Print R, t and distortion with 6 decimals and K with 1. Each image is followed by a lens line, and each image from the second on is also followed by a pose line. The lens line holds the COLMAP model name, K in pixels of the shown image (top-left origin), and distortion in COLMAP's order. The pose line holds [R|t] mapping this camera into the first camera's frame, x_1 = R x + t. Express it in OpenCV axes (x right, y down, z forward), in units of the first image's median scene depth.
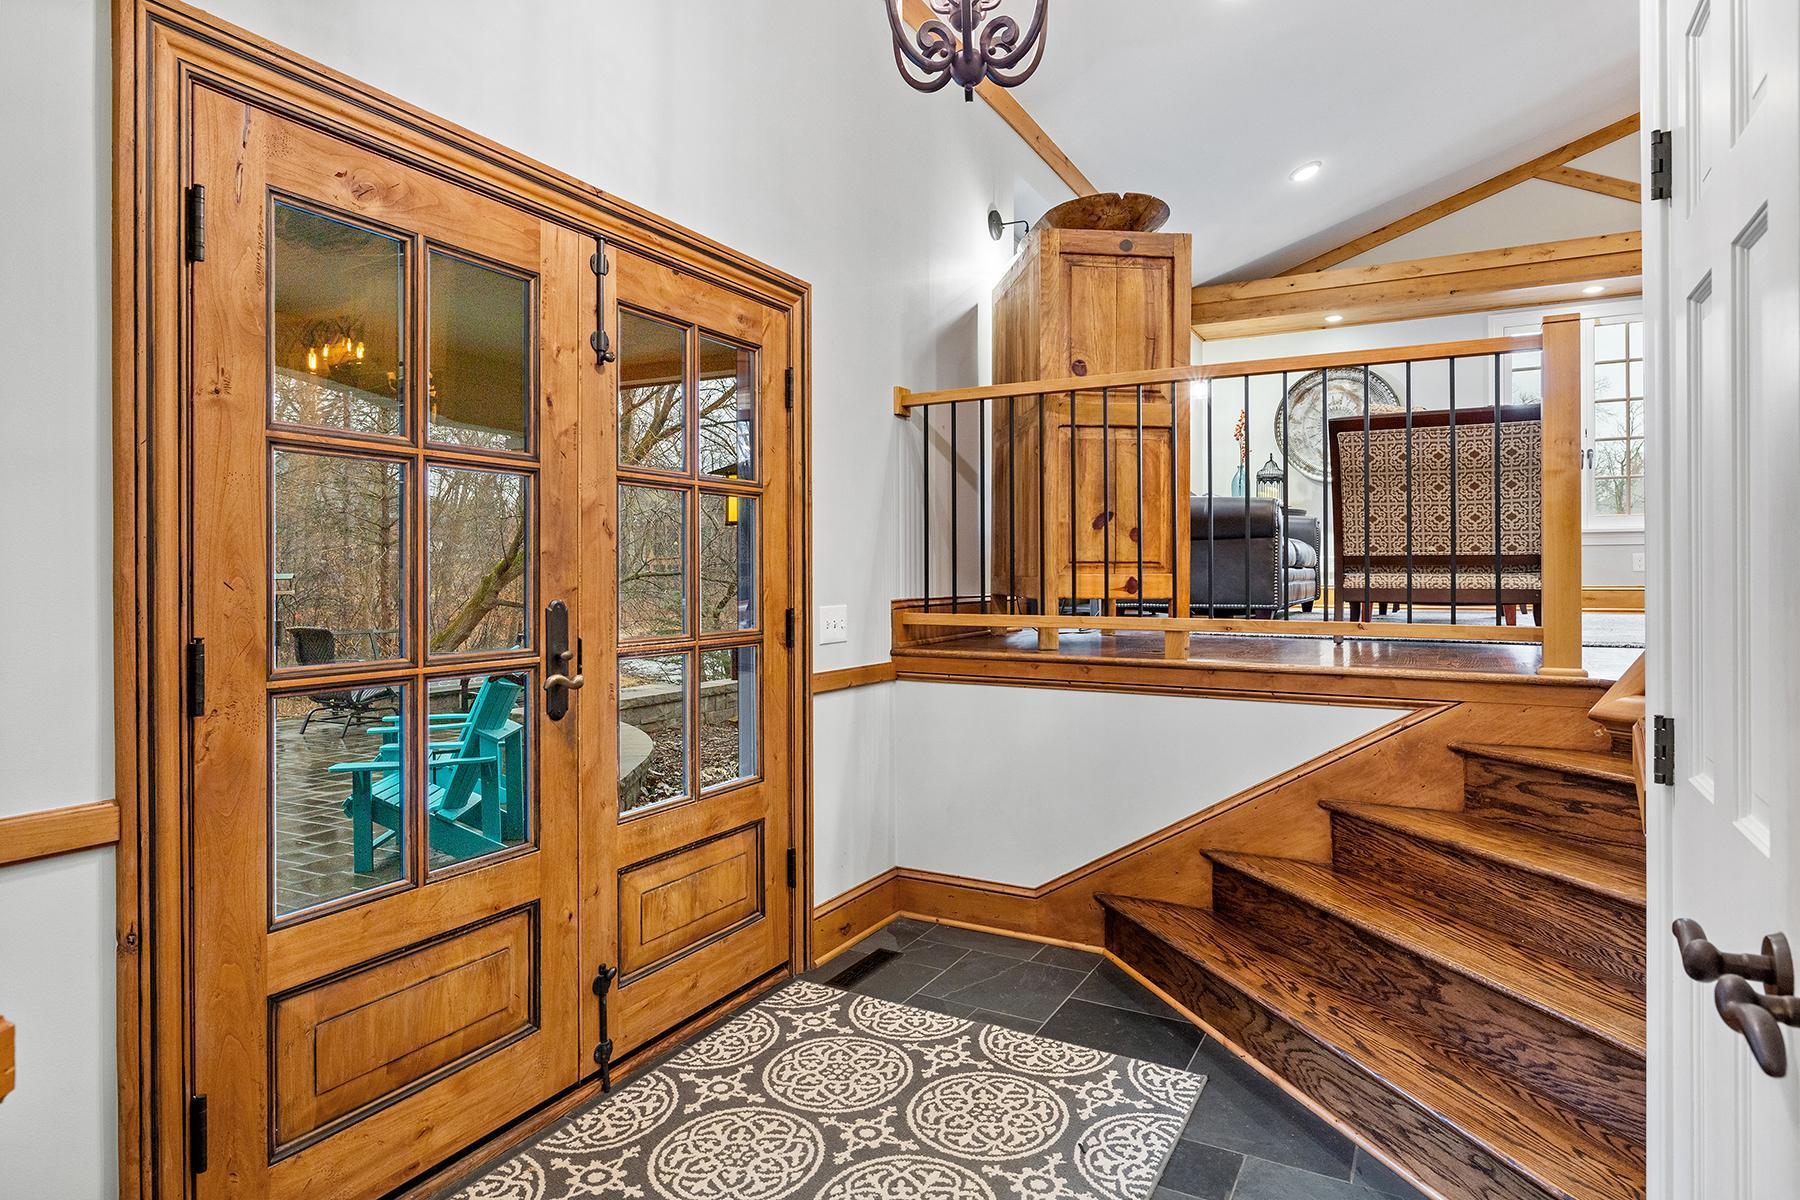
lens RADIAL K [[1008.1, 0, 853.0], [0, 1008.1, 559.8], [0, 0, 1]] dist [0.002119, -0.004011]
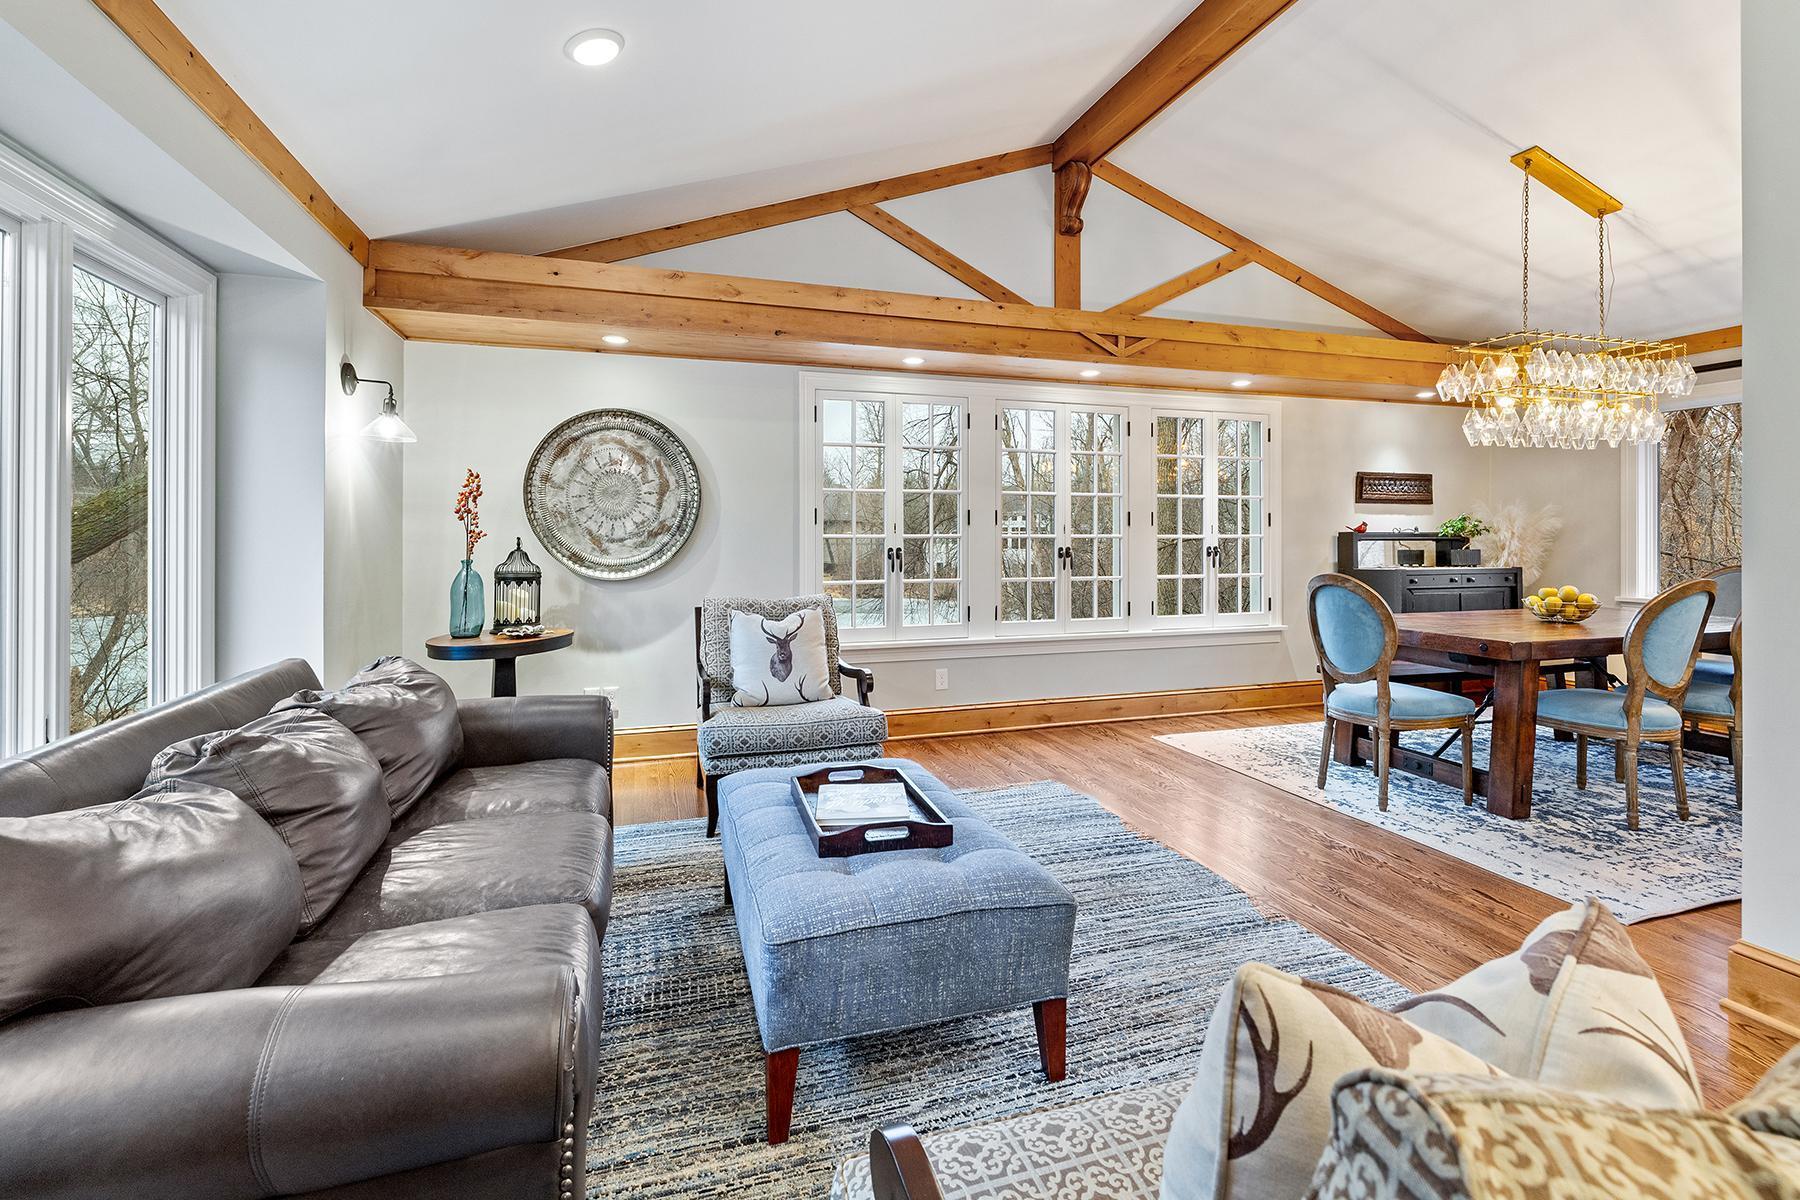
lens RADIAL K [[829.2, 0, 897.0], [0, 829.2, 535.8], [0, 0, 1]] dist [-0.002514, -0.001392]
pose [[0.669732, 0.001066, 0.742602, 0.205457], [-0.005349, 0.999980, 0.003388, -0.118688], [-0.742583, -0.006241, 0.669725, 0.520487]]
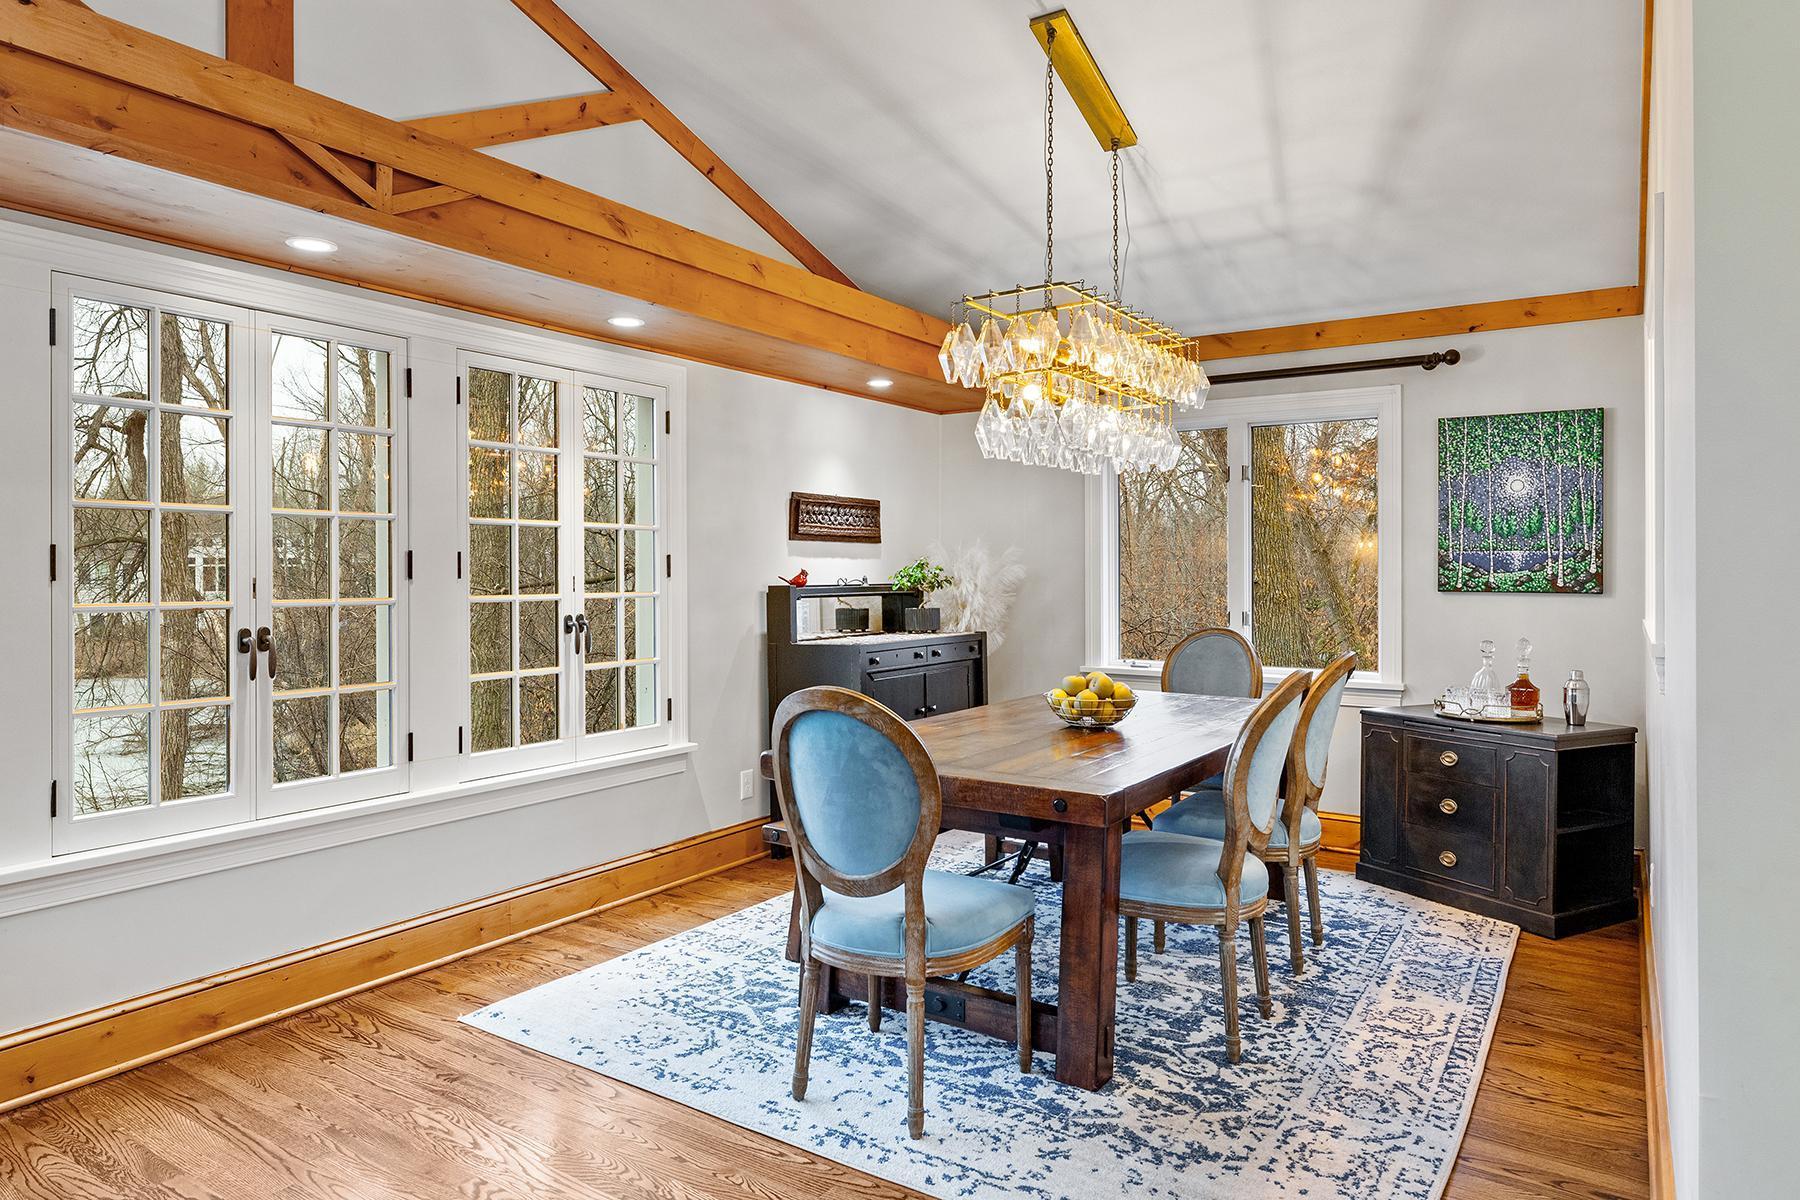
lens RADIAL K [[1094.2, 0, 945.0], [0, 1094.2, 581.0], [0, 0, 1]] dist [0.005560, 0.001589]
pose [[0.024606, -0.008144, 0.999664, 0.422446], [-0.006352, 0.999945, 0.008303, -0.131307], [-0.999677, -0.006554, 0.024552, 0.617458]]
